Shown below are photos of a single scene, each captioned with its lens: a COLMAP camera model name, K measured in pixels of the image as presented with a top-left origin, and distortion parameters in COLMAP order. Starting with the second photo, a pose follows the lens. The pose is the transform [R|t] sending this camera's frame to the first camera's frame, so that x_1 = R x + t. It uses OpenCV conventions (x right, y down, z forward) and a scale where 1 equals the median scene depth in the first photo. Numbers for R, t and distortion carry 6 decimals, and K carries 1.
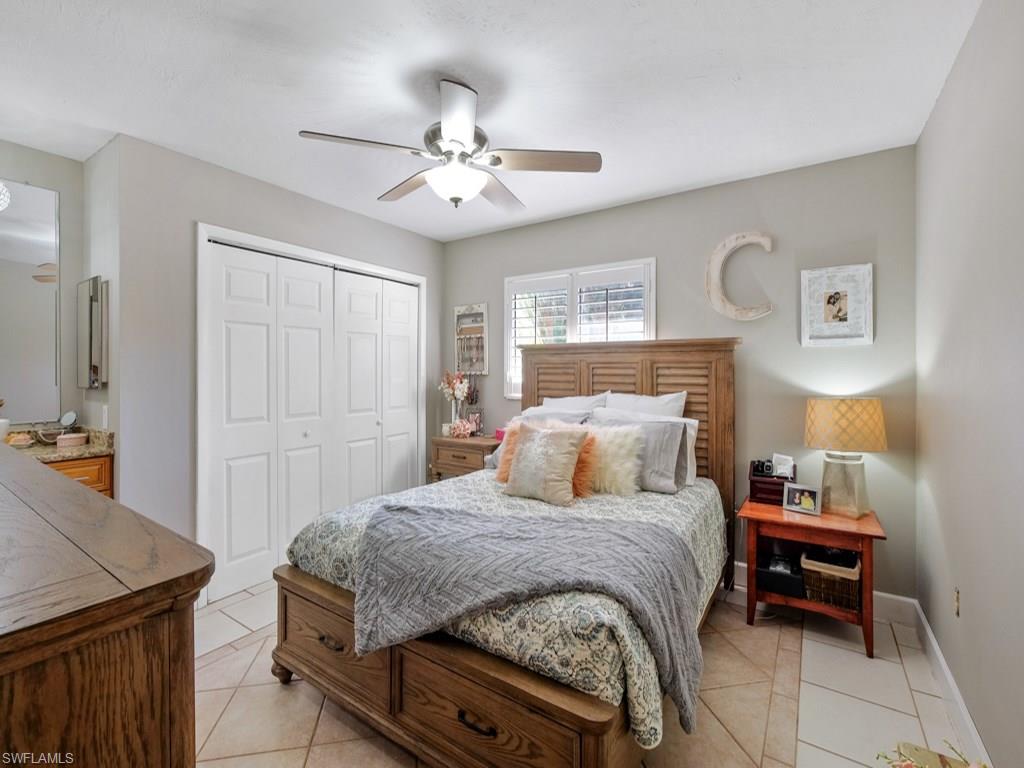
lens RADIAL K [[458.6, 0, 512.6], [0, 458.6, 375.6], [0, 0, 1]] dist [-0.003488, -0.000070]
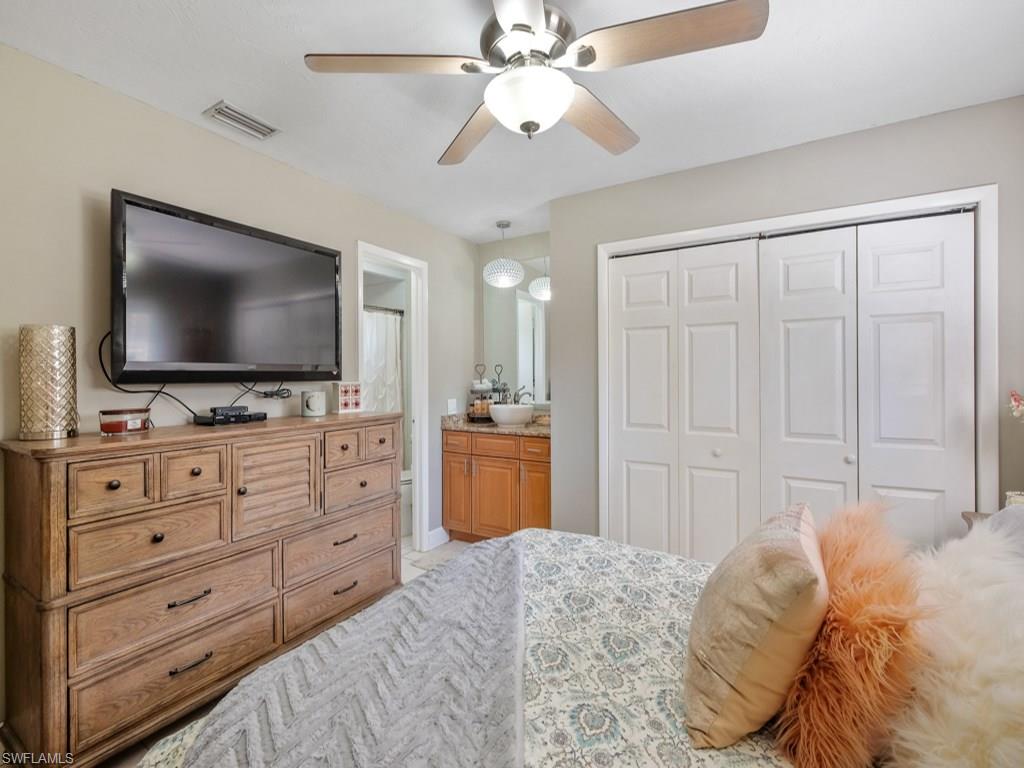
lens RADIAL K [[458.6, 0, 509.3], [0, 458.6, 376.7], [0, 0, 1]] dist [-0.003488, -0.000070]
pose [[0.041860, 0.005791, -0.999107, 0.381376], [-0.007744, 0.999955, 0.005472, -0.012073], [0.999093, 0.007508, 0.041903, 0.640445]]
